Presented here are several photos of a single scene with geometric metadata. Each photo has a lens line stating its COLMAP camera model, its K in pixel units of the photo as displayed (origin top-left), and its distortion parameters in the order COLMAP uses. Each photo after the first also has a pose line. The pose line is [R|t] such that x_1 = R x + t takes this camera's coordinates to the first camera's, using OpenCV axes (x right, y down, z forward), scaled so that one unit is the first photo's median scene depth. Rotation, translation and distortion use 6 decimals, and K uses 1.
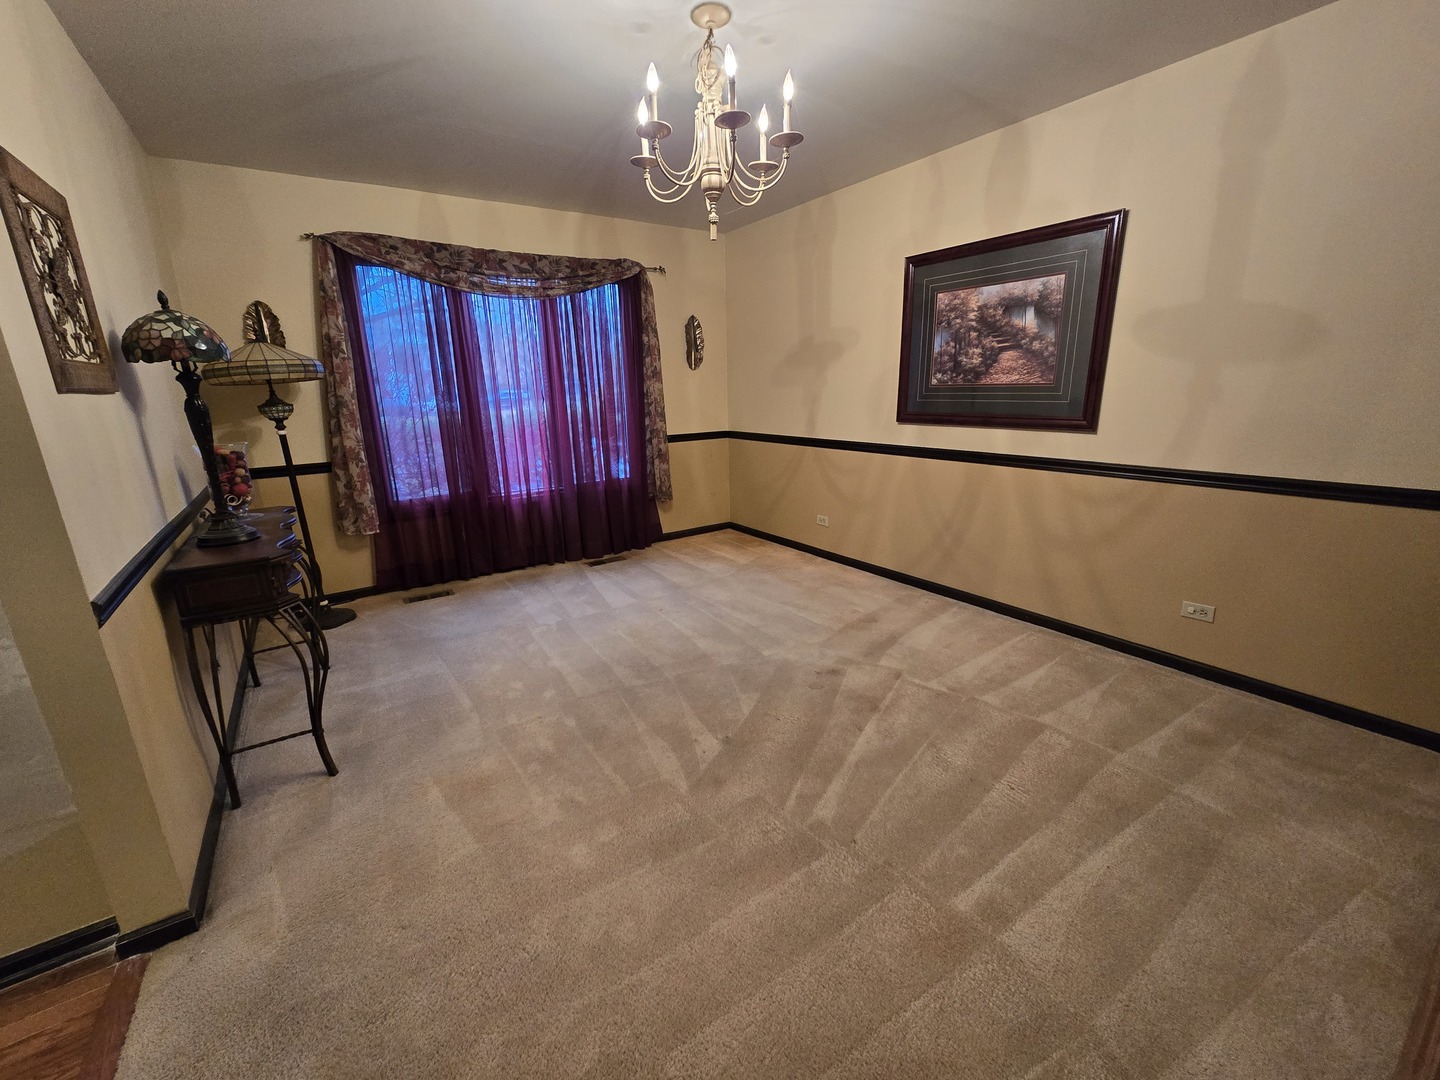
lens RADIAL K [[585.0, 0, 720.3], [0, 585.0, 543.8], [0, 0, 1]] dist [-0.001175, -0.000372]
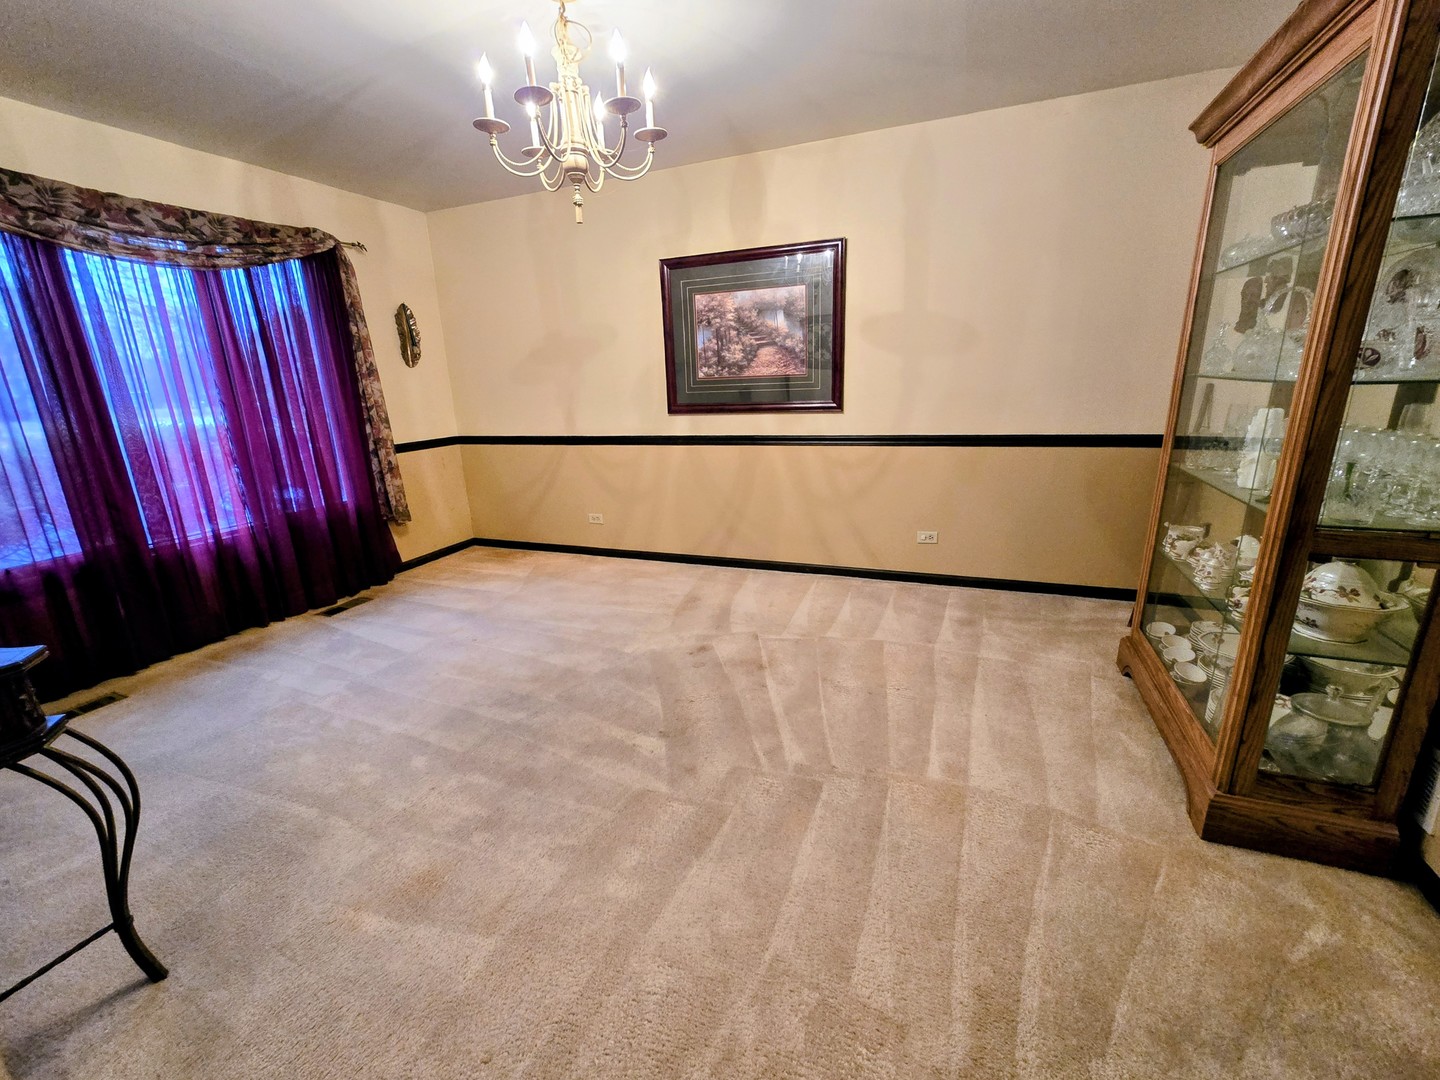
lens RADIAL K [[599.1, 0, 720.0], [0, 599.1, 540.0], [0, 0, 1]] dist [-0.001555, -0.000558]
pose [[0.833273, -0.155048, 0.530674, -0.245313], [0.164079, 0.985977, 0.030435, -0.000679], [-0.527952, 0.061712, 0.847029, 0.048372]]
